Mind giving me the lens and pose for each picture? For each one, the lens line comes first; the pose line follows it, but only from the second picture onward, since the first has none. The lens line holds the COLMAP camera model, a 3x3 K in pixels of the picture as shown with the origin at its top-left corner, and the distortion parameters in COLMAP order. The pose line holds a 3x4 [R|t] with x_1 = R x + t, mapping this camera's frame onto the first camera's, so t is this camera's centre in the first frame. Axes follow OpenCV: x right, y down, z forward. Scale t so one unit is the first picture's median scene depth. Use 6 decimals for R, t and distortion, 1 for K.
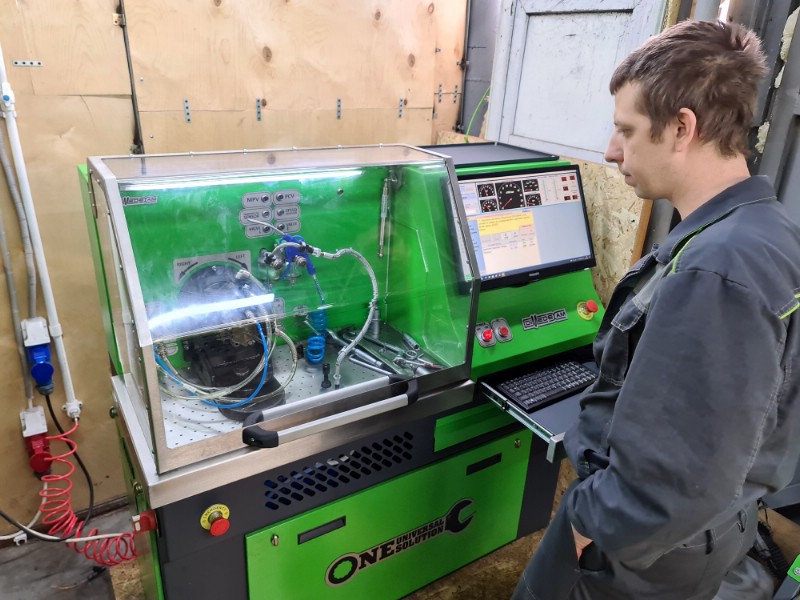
lens RADIAL K [[597.6, 0, 400.0], [0, 597.6, 300.0], [0, 0, 1]] dist [0.053958, -0.045821]
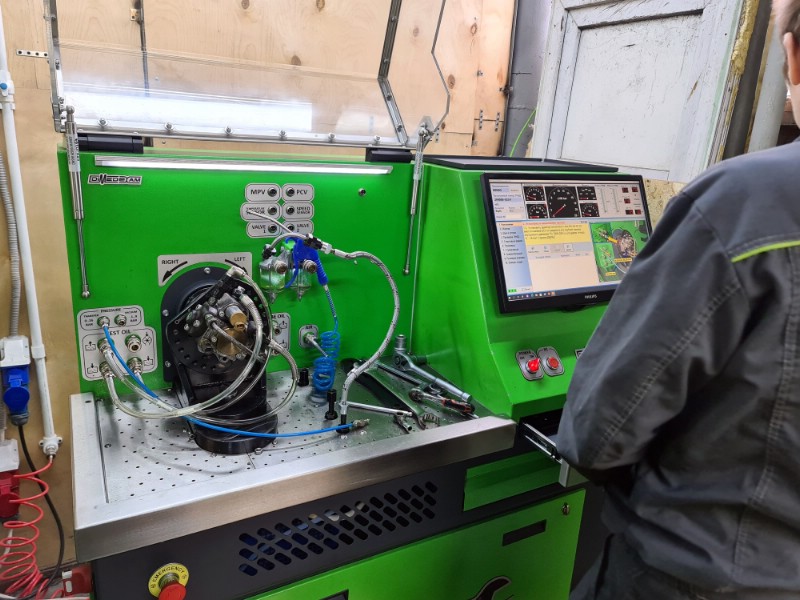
lens RADIAL K [[599.7, 0, 406.2], [0, 599.7, 295.4], [0, 0, 1]] dist [0.054618, -0.044150]
pose [[0.998206, 0.034591, -0.048877, 0.009942], [-0.040154, 0.992218, -0.117858, 0.062982], [0.044420, 0.119609, 0.991827, 0.160371]]
